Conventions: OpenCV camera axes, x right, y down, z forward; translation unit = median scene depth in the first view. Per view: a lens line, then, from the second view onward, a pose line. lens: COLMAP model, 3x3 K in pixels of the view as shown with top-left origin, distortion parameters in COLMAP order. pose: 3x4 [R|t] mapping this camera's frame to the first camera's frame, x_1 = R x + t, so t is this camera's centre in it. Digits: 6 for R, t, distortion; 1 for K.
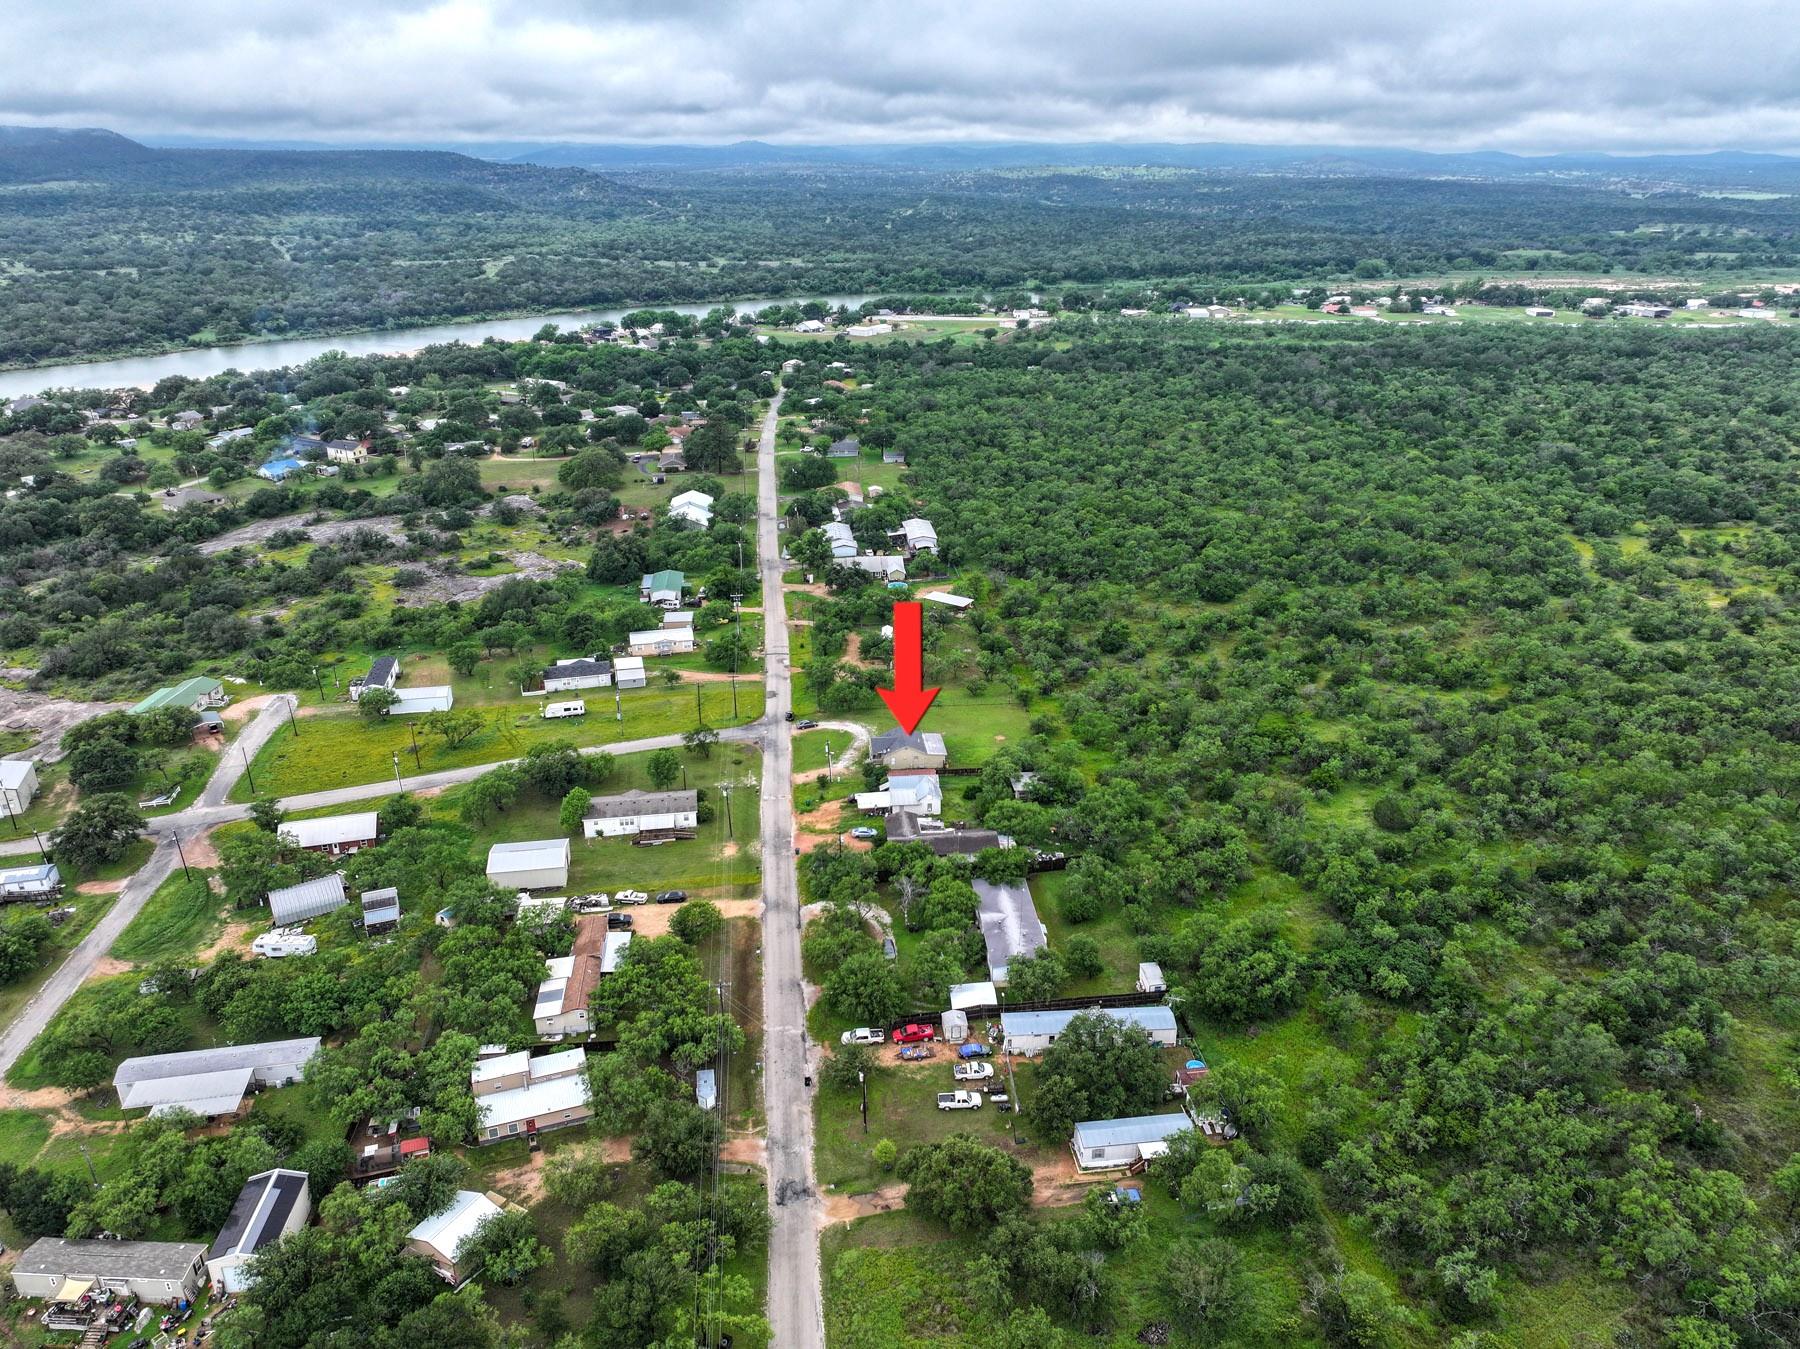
lens RADIAL K [[1257.8, 0, 907.7], [0, 1257.8, 672.0], [0, 0, 1]] dist [-0.000035, 0.019676]
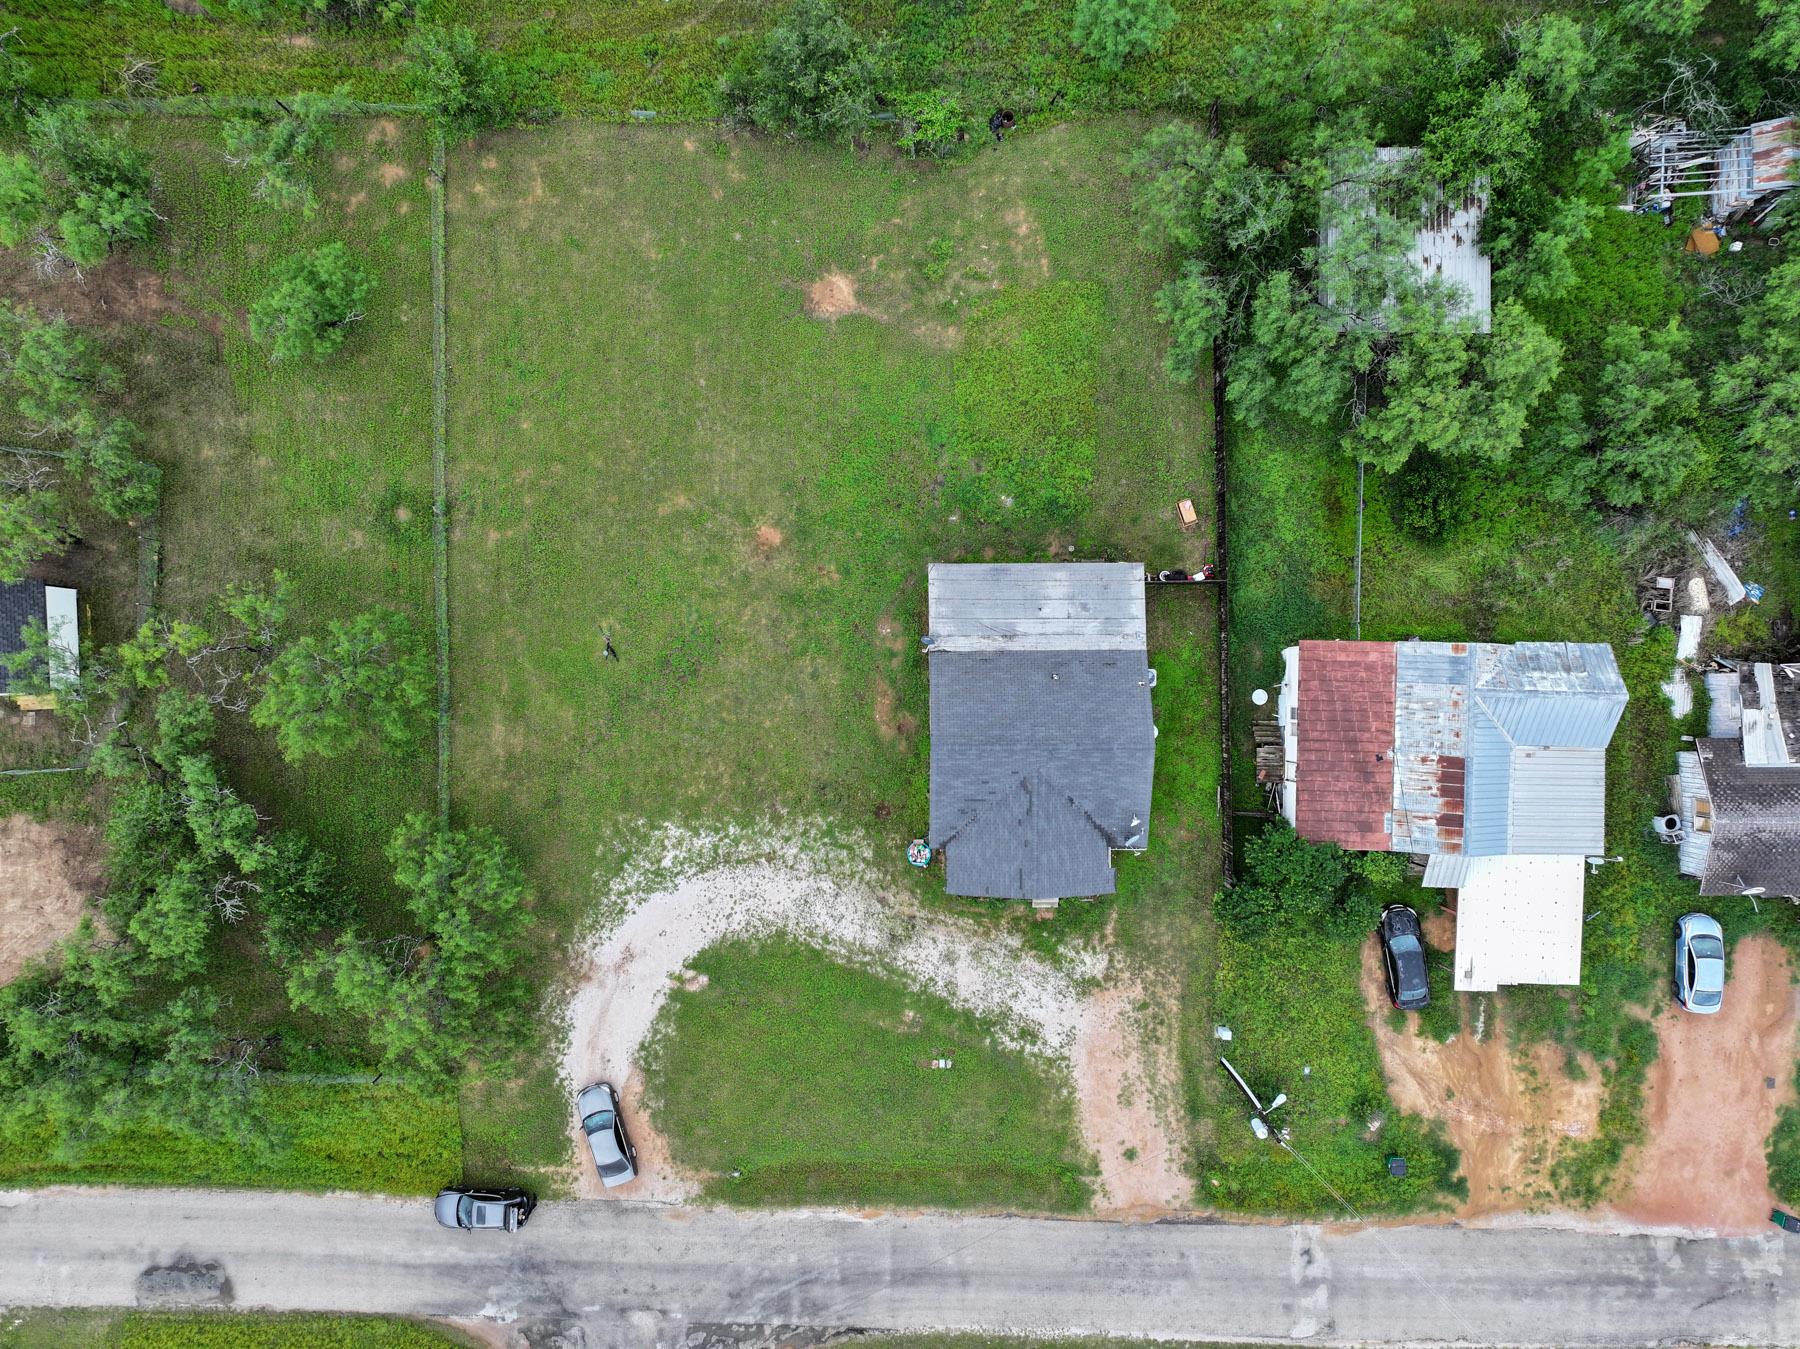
lens RADIAL K [[1257.8, 0, 907.7], [0, 1257.8, 672.0], [0, 0, 1]] dist [-0.000035, 0.019676]
pose [[0.110139, -0.993808, 0.014651, 0.003327], [0.369126, 0.054586, 0.927775, -0.152170], [-0.922830, -0.096777, 0.372852, 0.901333]]
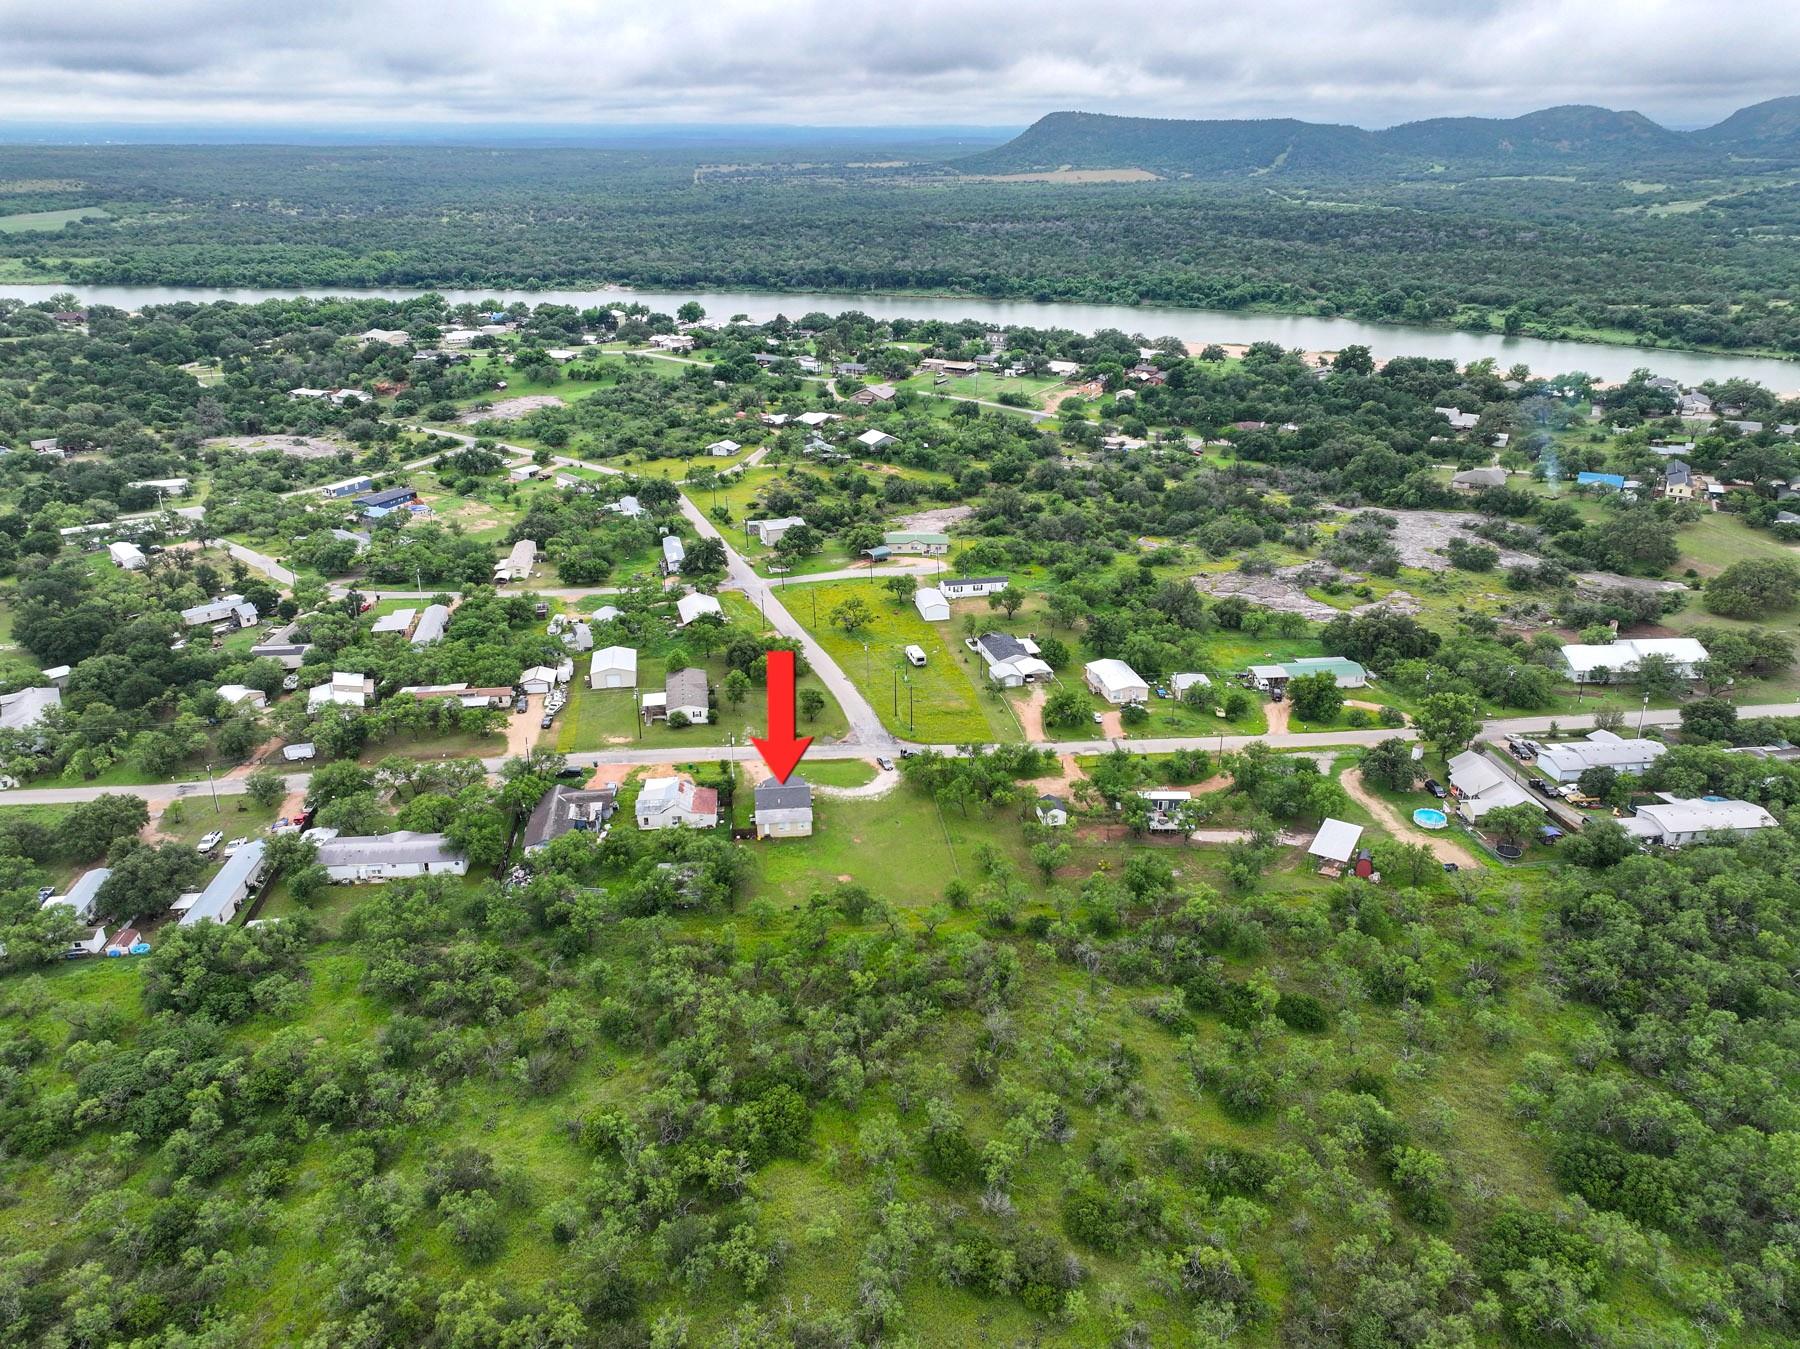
lens RADIAL K [[1257.8, 0, 907.7], [0, 1257.8, 672.0], [0, 0, 1]] dist [-0.000035, 0.019676]
pose [[0.009660, 0.392052, -0.919892, 0.745266], [-0.381647, 0.851742, 0.358999, -0.353677], [0.924258, 0.347606, 0.157853, 0.873878]]
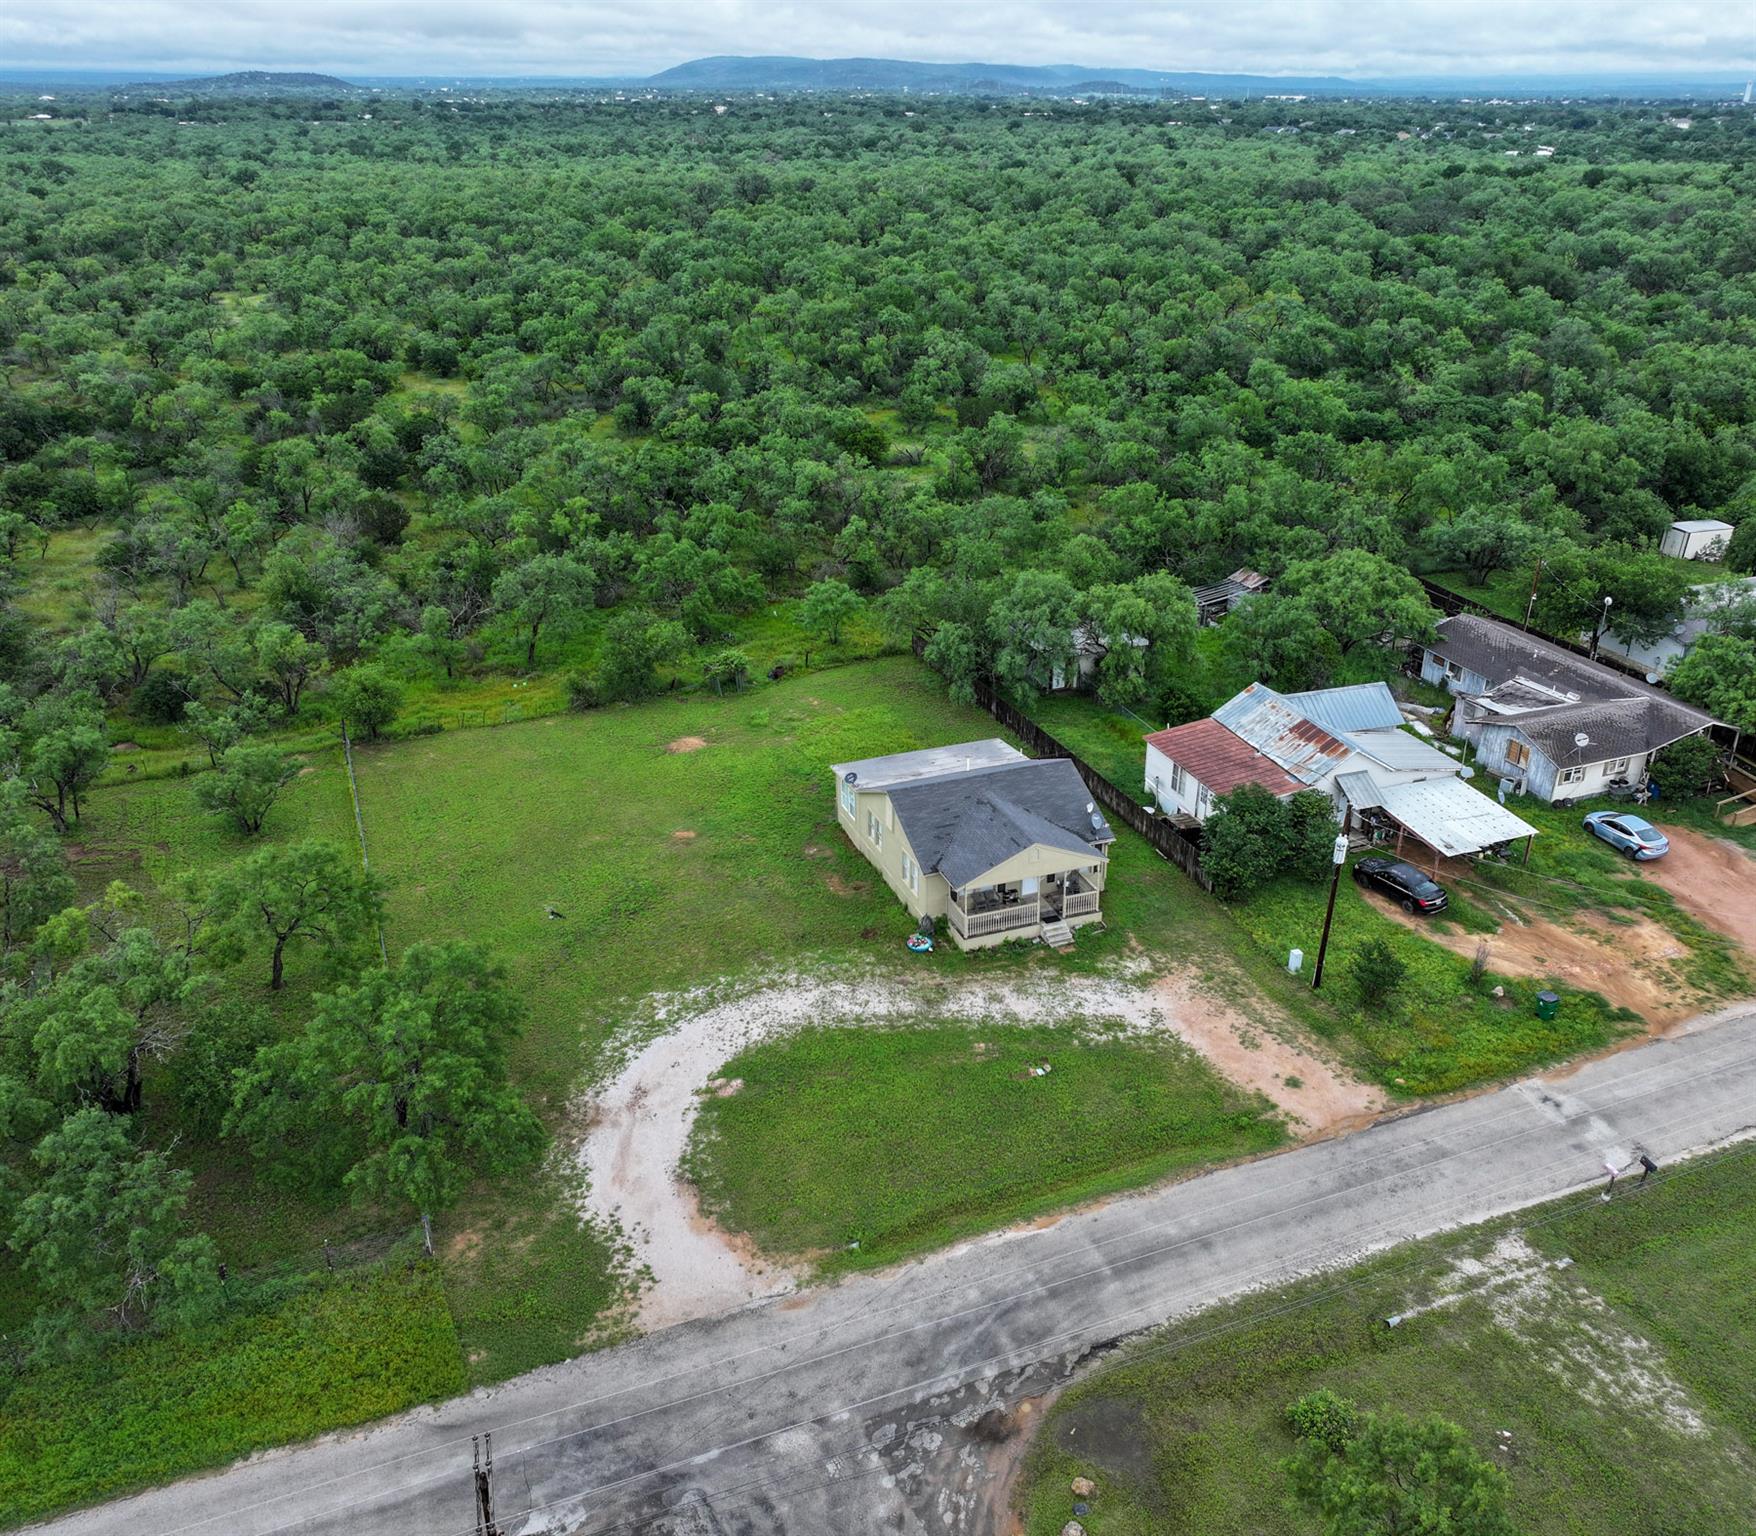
lens RADIAL K [[1447.2, 0, 899.9], [0, 1447.2, 768.0], [0, 0, 1]] dist [0.006996, 0.001112]
pose [[-0.262226, -0.410757, 0.873222, -0.229517], [0.364398, 0.795745, 0.483740, -0.085383], [-0.893561, 0.445049, -0.058986, 0.984874]]
